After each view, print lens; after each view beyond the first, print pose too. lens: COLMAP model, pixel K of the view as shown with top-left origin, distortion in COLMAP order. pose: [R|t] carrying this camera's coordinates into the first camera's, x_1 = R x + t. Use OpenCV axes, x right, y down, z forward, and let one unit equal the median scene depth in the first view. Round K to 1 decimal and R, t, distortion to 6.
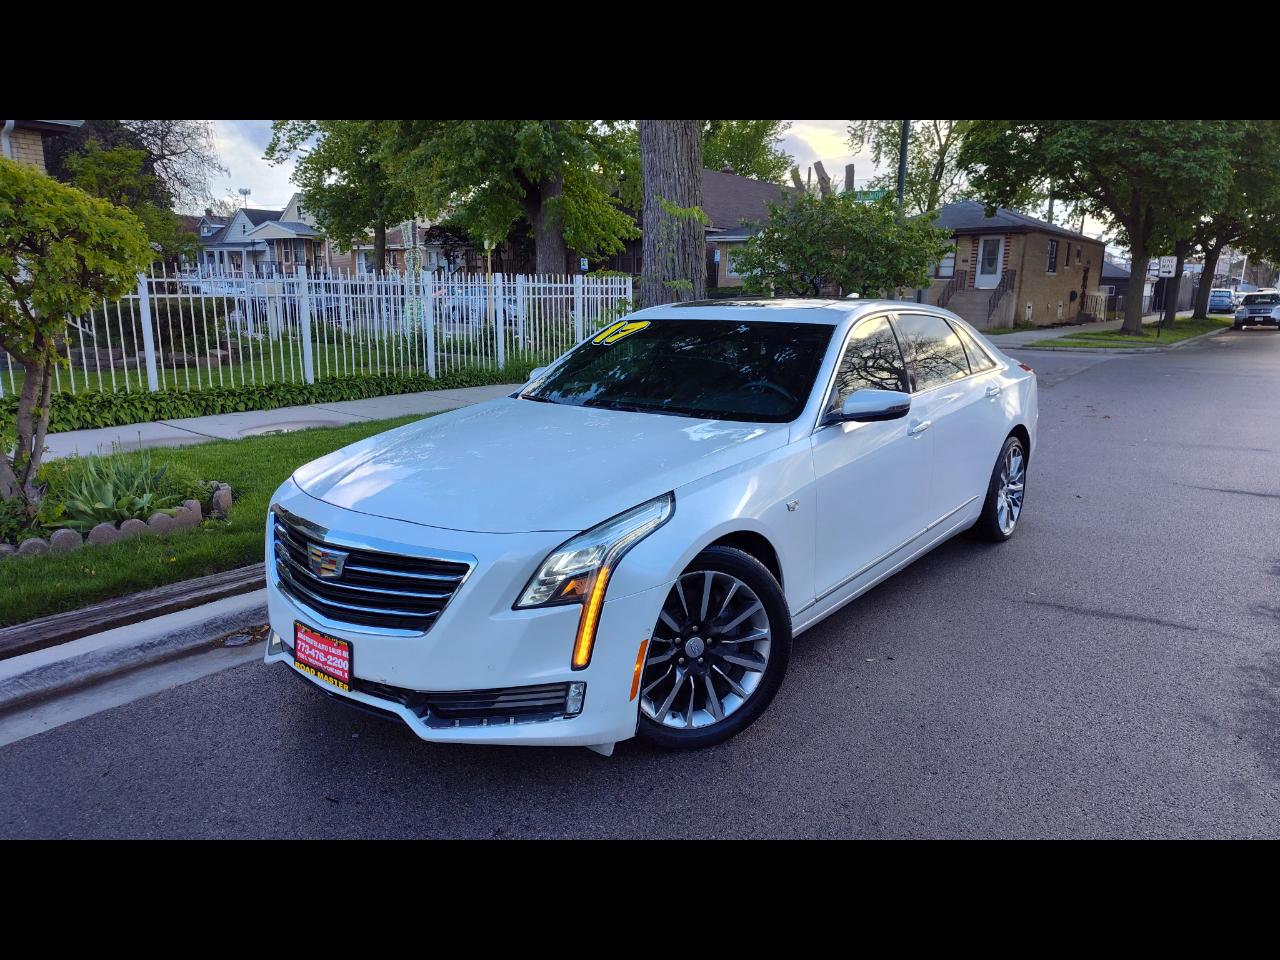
lens RADIAL K [[899.2, 0, 647.0], [0, 899.2, 479.0], [0, 0, 1]] dist [0.002154, -0.003255]
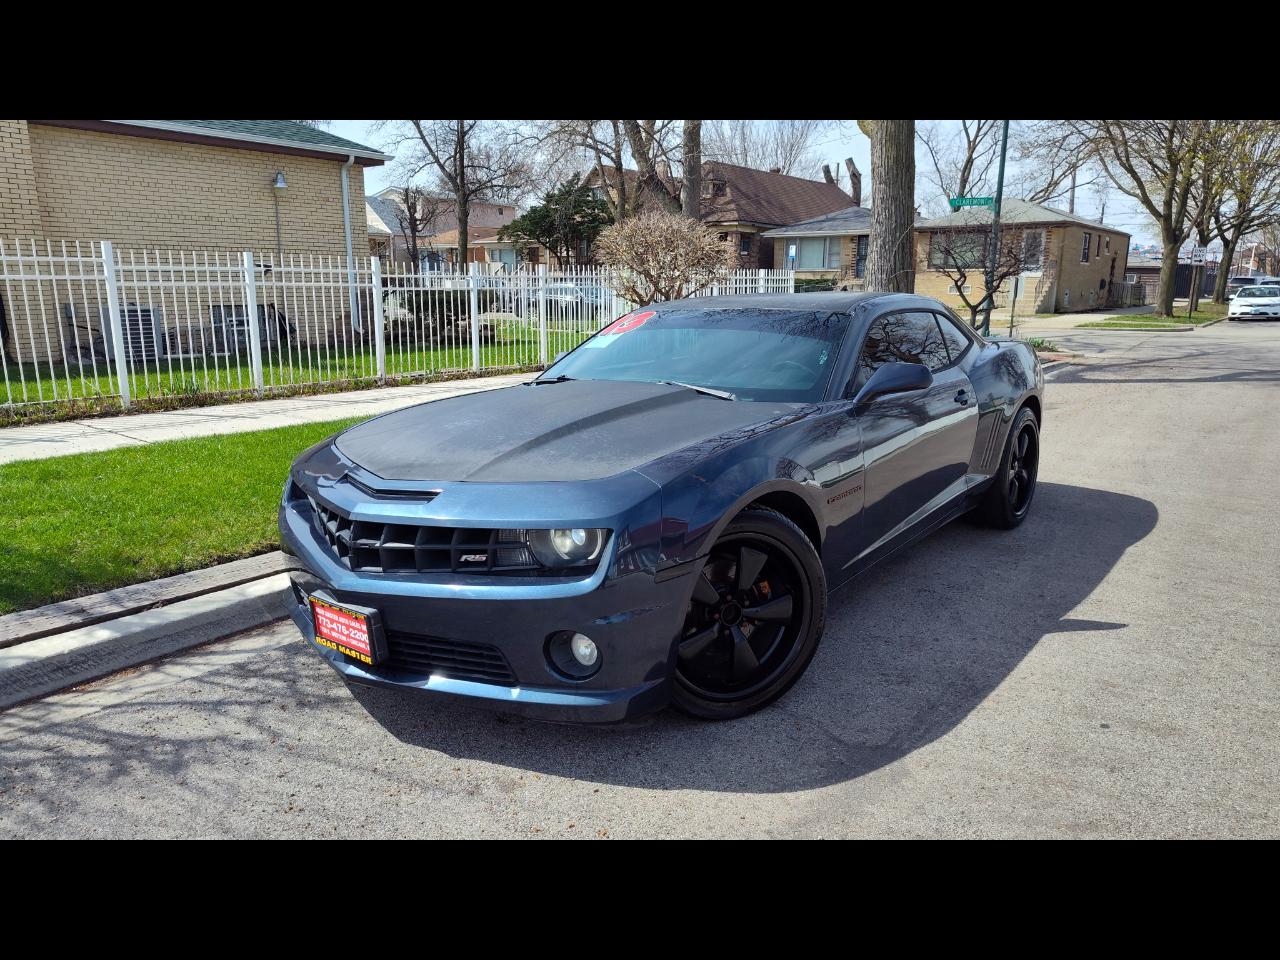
lens RADIAL K [[908.0, 0, 668.0], [0, 908.0, 487.3], [0, 0, 1]] dist [-0.007598, -0.006244]
pose [[0.999678, -0.018483, 0.017374, -0.089528], [0.018262, 0.999751, 0.012818, 0.022412], [-0.017606, -0.012496, 0.999767, -0.103848]]
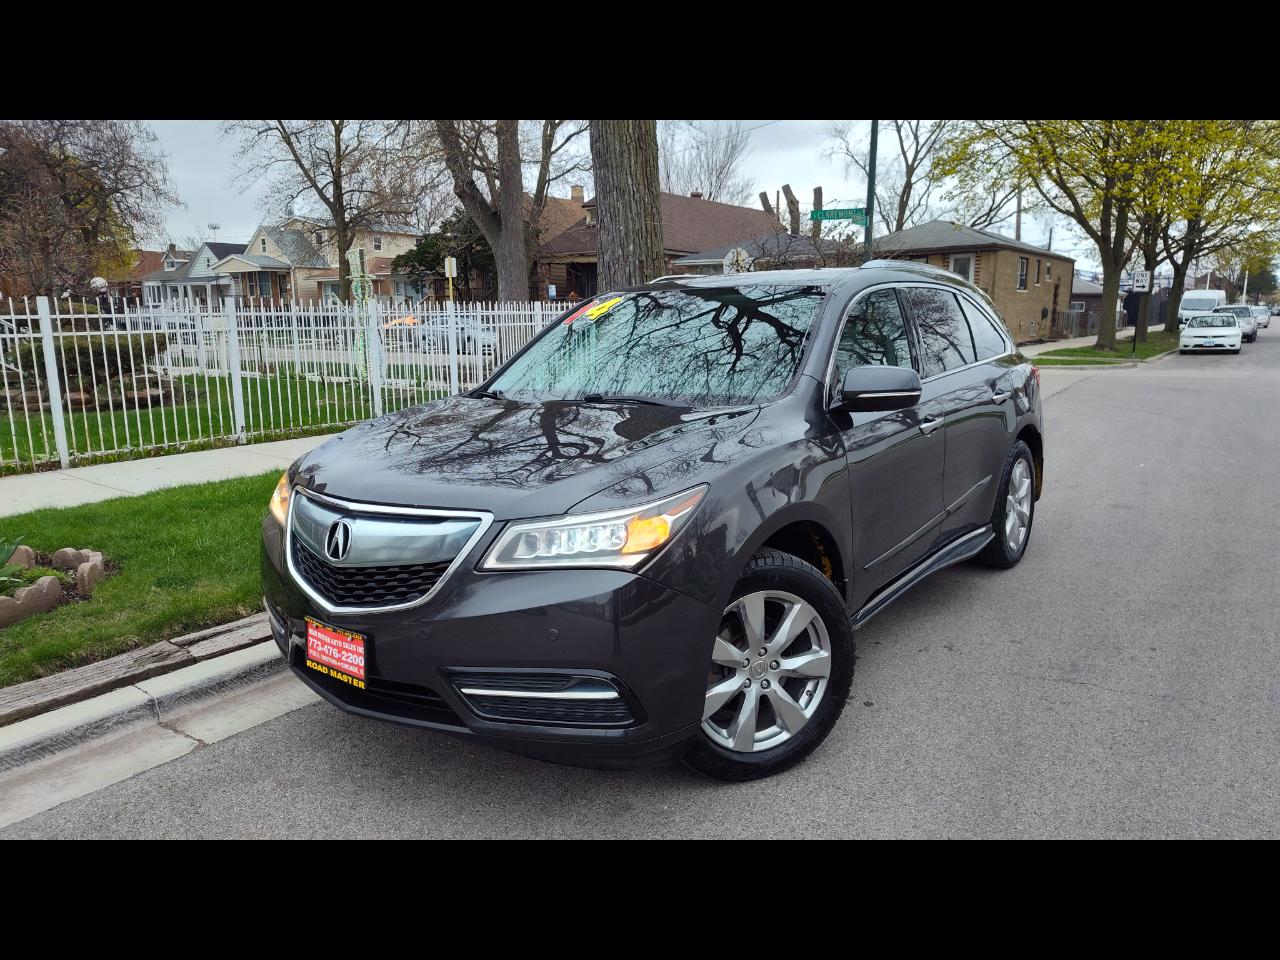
lens RADIAL K [[900.6, 0, 640.0], [0, 900.6, 480.0], [0, 0, 1]] dist [-0.002287, -0.004233]
pose [[0.999552, -0.024288, 0.017473, 0.004235], [0.024743, 0.999348, -0.026287, -0.003895], [-0.016823, 0.026708, 0.999502, 0.019213]]
